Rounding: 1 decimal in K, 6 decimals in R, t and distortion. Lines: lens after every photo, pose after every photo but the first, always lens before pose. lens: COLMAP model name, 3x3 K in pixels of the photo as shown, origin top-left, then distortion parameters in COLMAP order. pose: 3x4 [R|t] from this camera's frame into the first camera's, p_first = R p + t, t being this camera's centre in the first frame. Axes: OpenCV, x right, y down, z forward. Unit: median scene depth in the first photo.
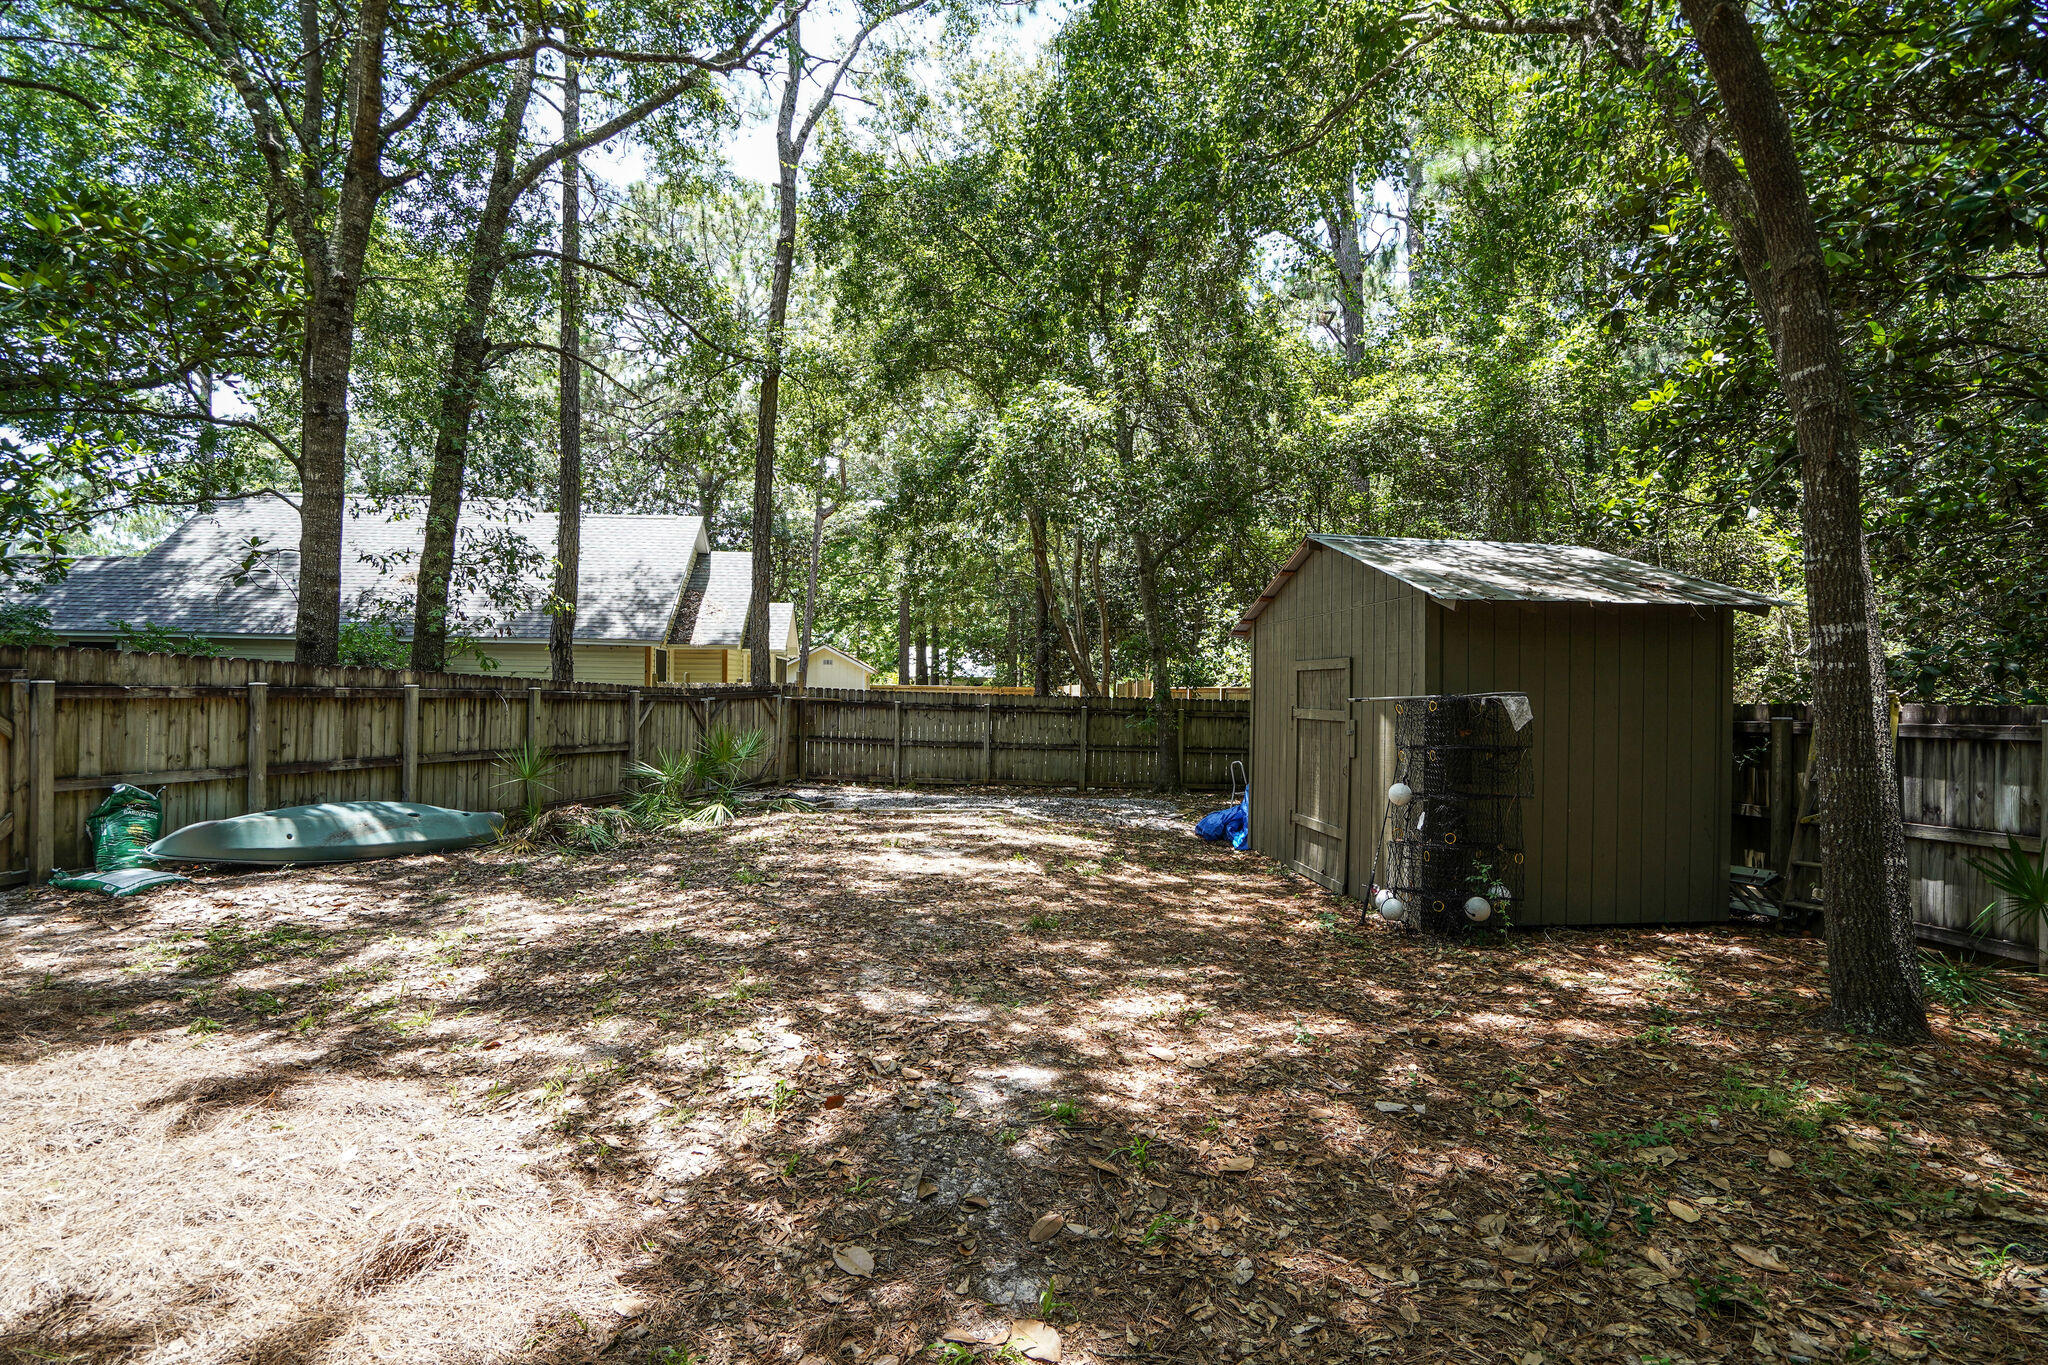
lens RADIAL K [[931.3, 0, 1015.2], [0, 931.3, 684.0], [0, 0, 1]] dist [-0.045029, 0.025679]
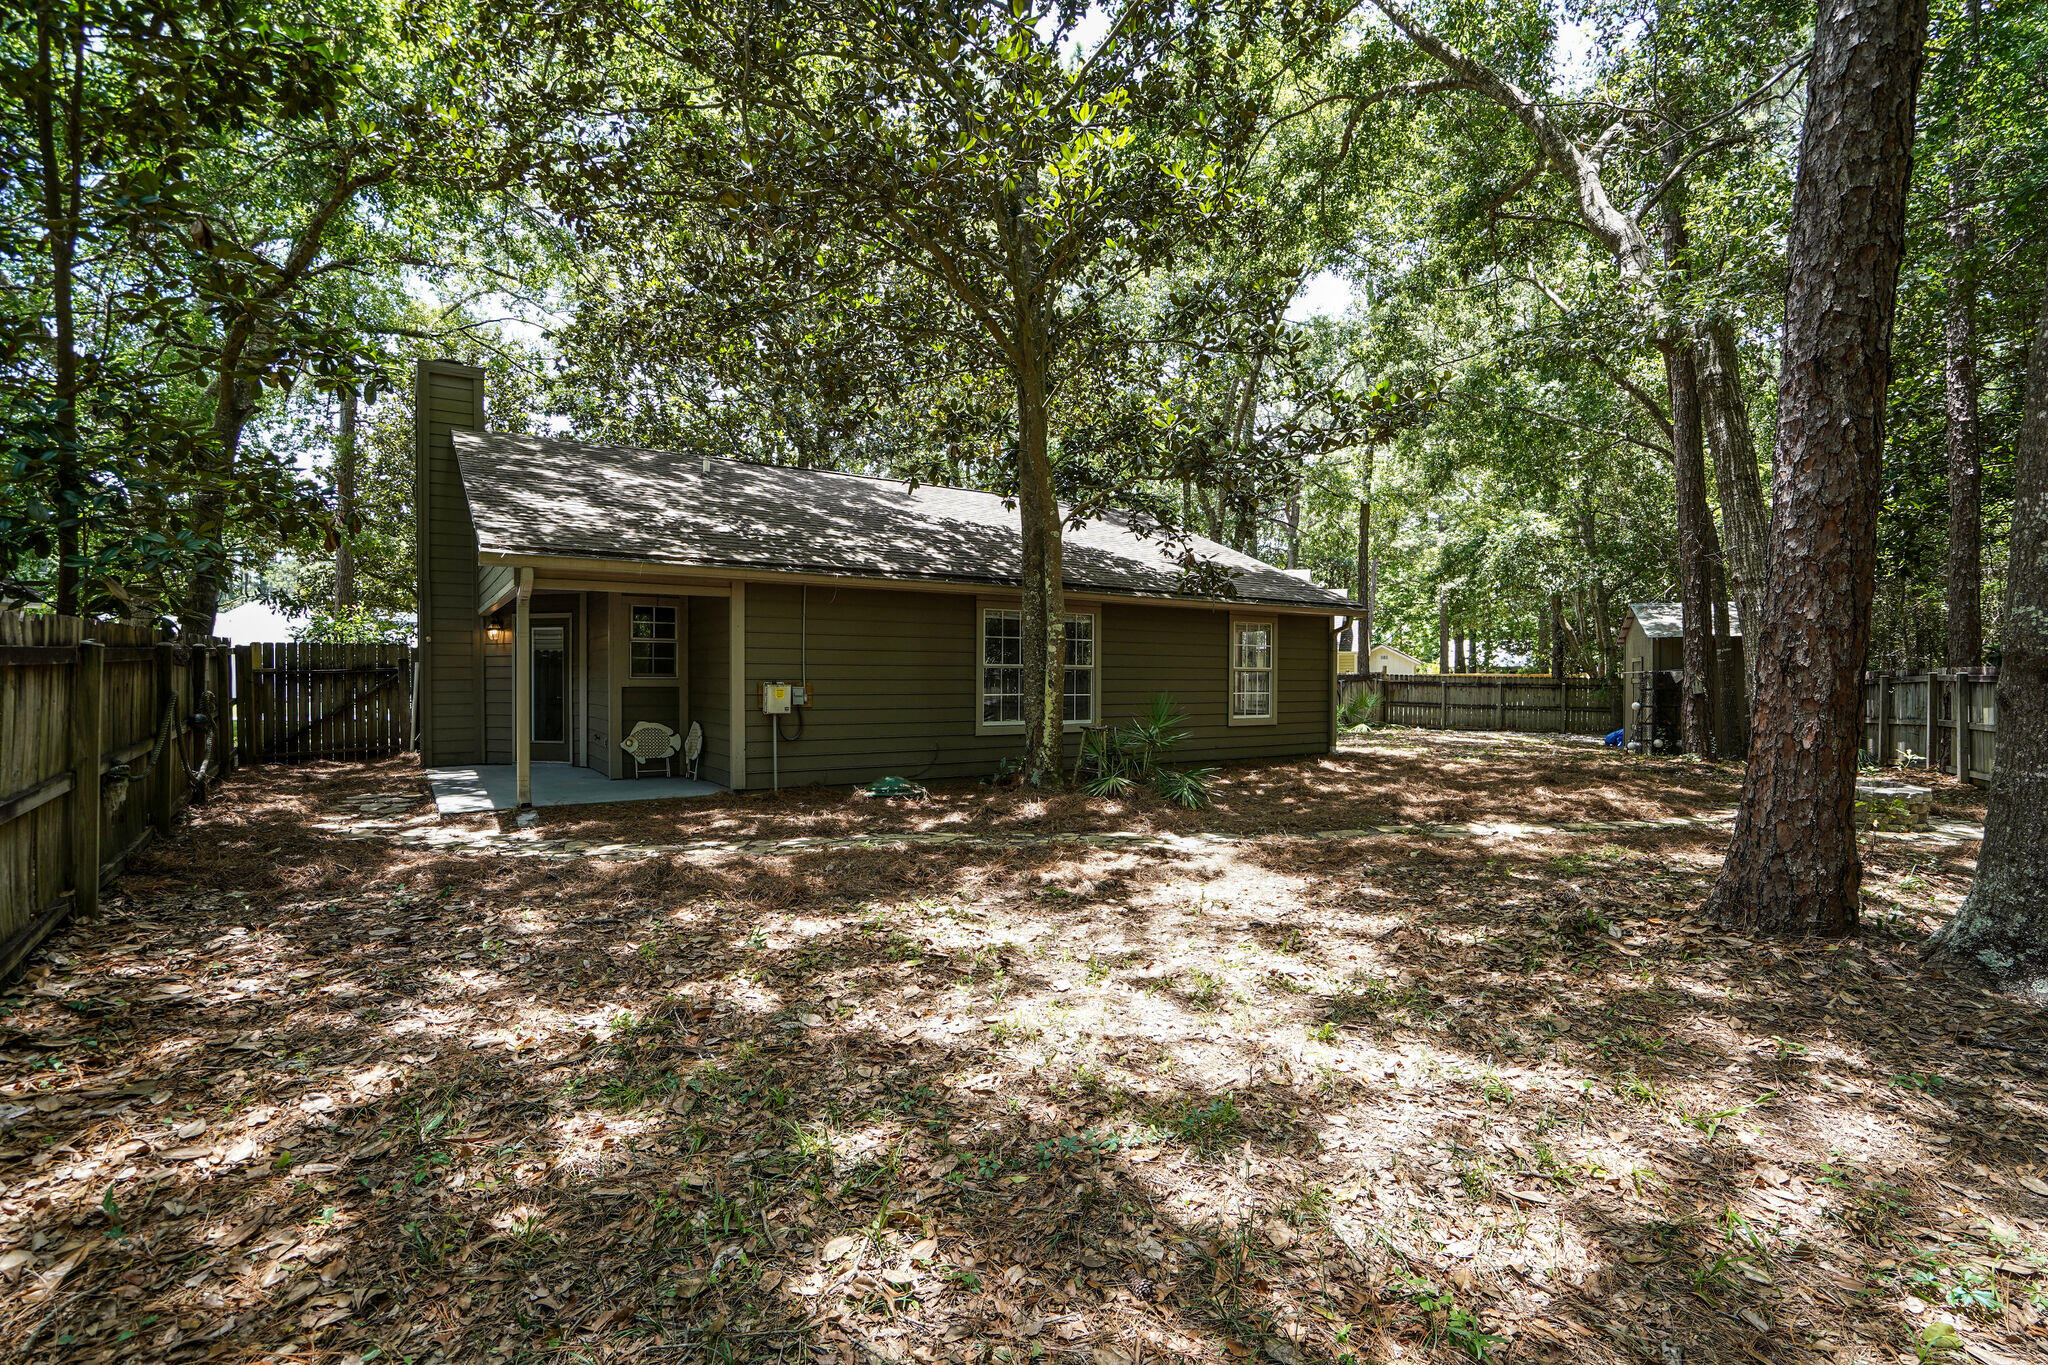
lens RADIAL K [[931.3, 0, 1015.2], [0, 931.3, 684.0], [0, 0, 1]] dist [-0.045029, 0.025679]
pose [[0.851274, -0.009870, -0.524628, 0.037767], [0.014476, 0.999884, 0.004679, 0.001492], [0.524521, -0.011578, 0.851319, -0.337082]]
